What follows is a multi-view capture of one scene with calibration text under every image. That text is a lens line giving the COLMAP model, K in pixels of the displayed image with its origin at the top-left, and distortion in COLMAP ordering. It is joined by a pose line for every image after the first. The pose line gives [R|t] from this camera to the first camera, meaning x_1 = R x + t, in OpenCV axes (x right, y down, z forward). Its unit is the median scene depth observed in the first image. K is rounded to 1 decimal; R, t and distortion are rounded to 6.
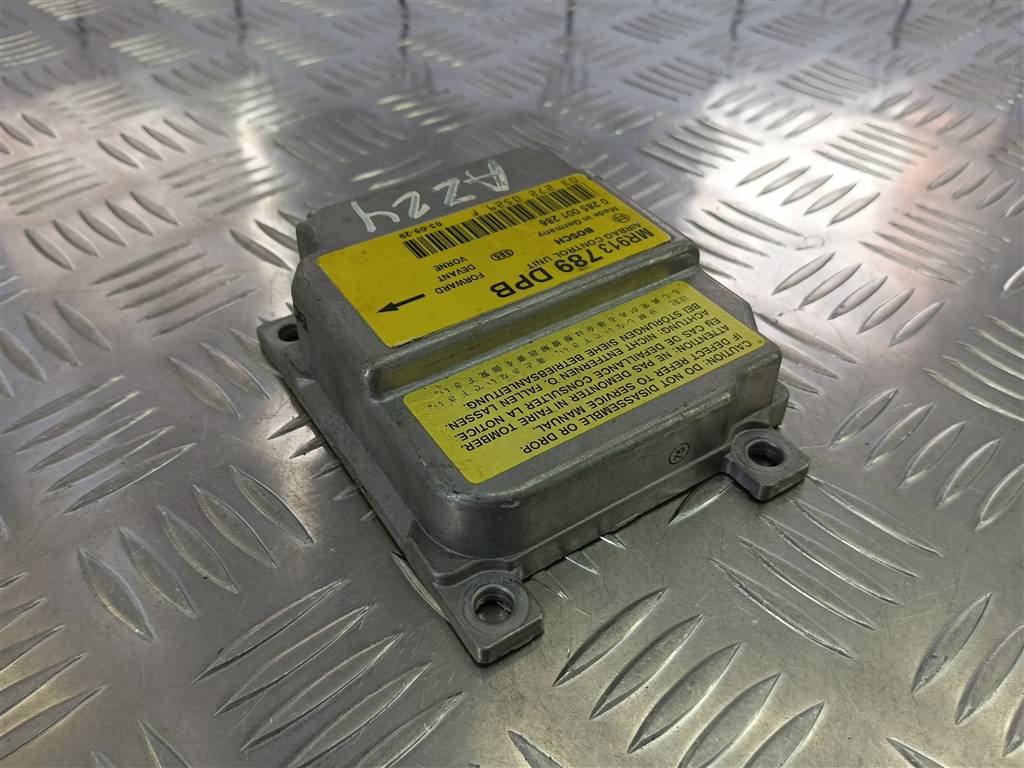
lens RADIAL K [[848.6, 0, 512.0], [0, 848.6, 384.0], [0, 0, 1]] dist [0.142447, 0.000001]
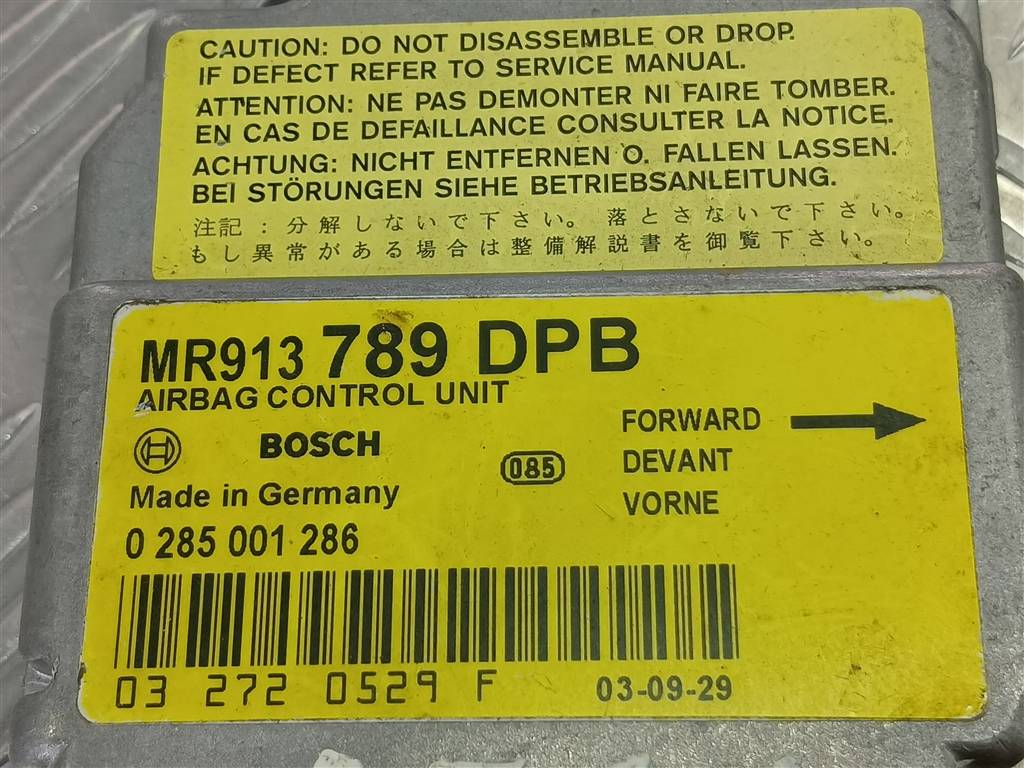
lens RADIAL K [[1706.8, 0, 512.0], [0, 1706.8, 384.0], [0, 0, 1]] dist [0.184097, -0.136778]
pose [[-0.836387, -0.505689, 0.211509, -0.147943], [0.397874, -0.294668, 0.868831, -0.818288], [-0.377033, 0.810833, 0.447657, 0.643296]]
